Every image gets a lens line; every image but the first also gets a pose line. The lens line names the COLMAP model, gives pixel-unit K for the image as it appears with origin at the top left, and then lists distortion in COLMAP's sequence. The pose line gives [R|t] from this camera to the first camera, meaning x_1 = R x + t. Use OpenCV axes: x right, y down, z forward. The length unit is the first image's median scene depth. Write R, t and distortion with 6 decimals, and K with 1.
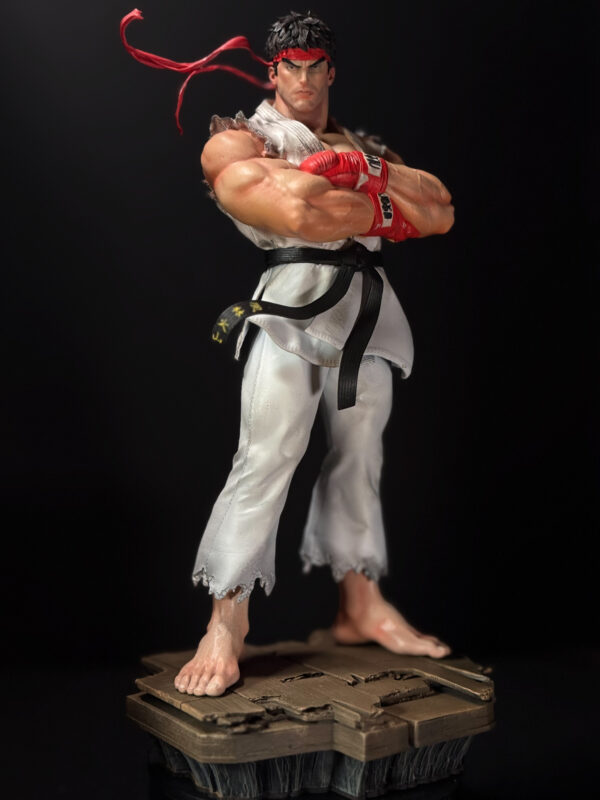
lens RADIAL K [[1164.4, 0, 300.0], [0, 1164.4, 400.0], [0, 0, 1]] dist [0.141713, -0.084789]
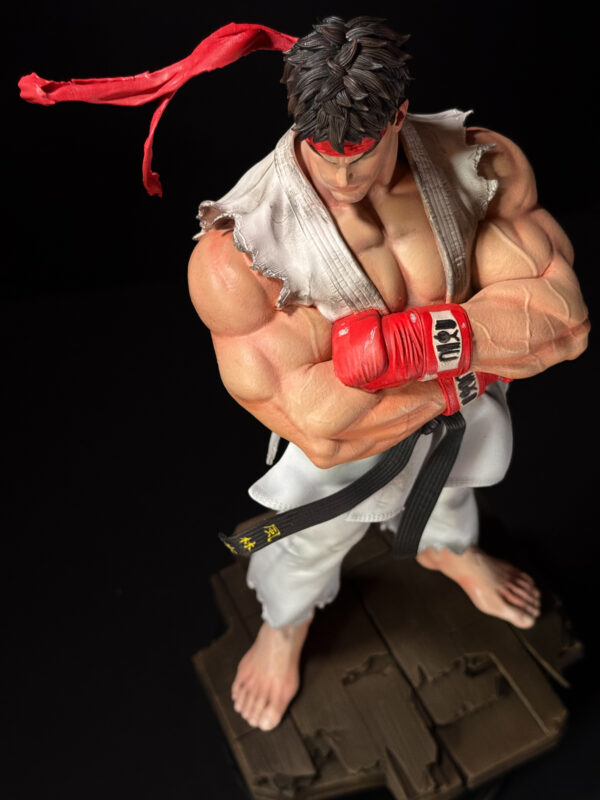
lens RADIAL K [[1164.4, 0, 300.0], [0, 1164.4, 400.0], [0, 0, 1]] dist [0.141713, -0.084789]
pose [[0.983419, 0.082756, -0.161365, 0.085679], [0.067539, 0.658664, 0.749400, -0.641088], [0.168302, -0.747872, 0.642154, 0.551172]]
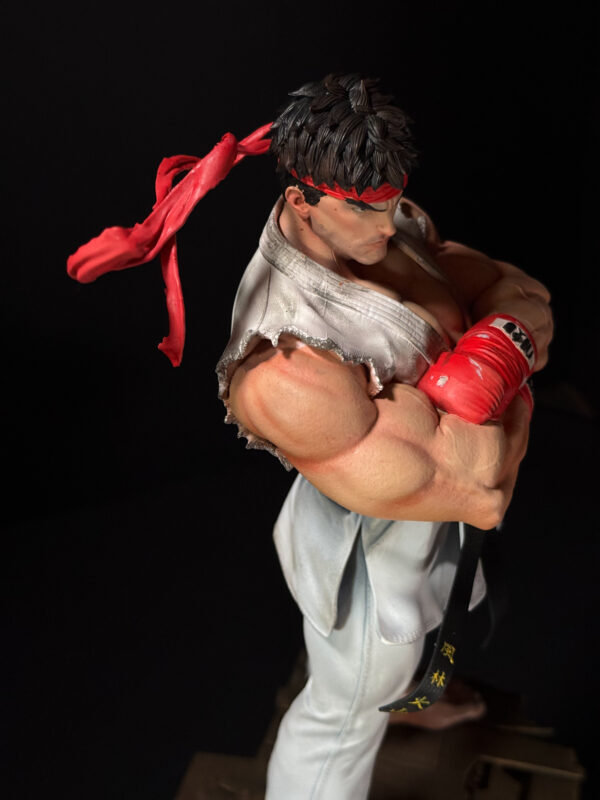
lens RADIAL K [[1132.7, 0, 300.0], [0, 1132.7, 400.0], [0, 0, 1]] dist [0.102245, -0.056119]
pose [[0.791009, -0.408693, 0.455274, -0.309860], [0.087781, 0.812265, 0.576646, -0.524048], [-0.605474, -0.416167, 0.678384, 0.635248]]
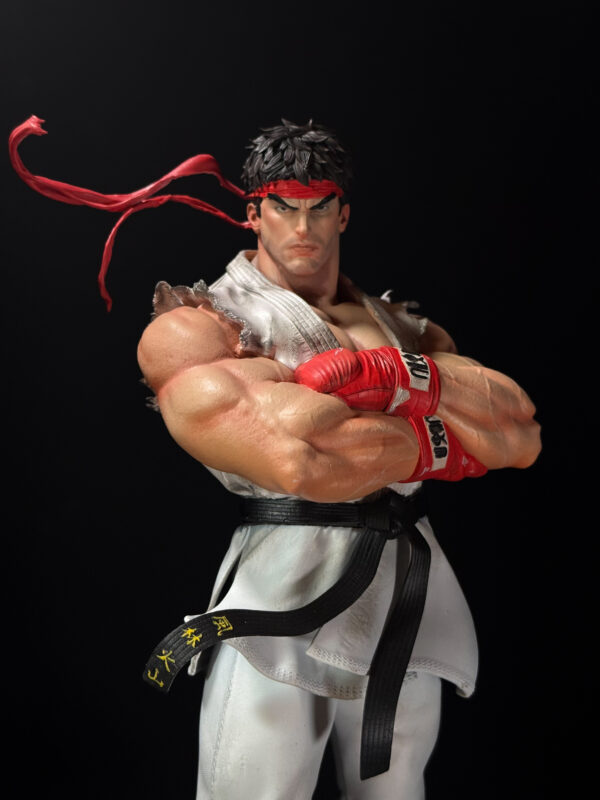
lens RADIAL K [[1164.4, 0, 300.0], [0, 1164.4, 400.0], [0, 0, 1]] dist [0.141713, -0.084789]
pose [[0.999833, 0.002321, 0.018138, -0.009381], [-0.001707, 0.999427, -0.033801, -0.160890], [-0.018206, 0.033764, 0.999264, 0.381859]]
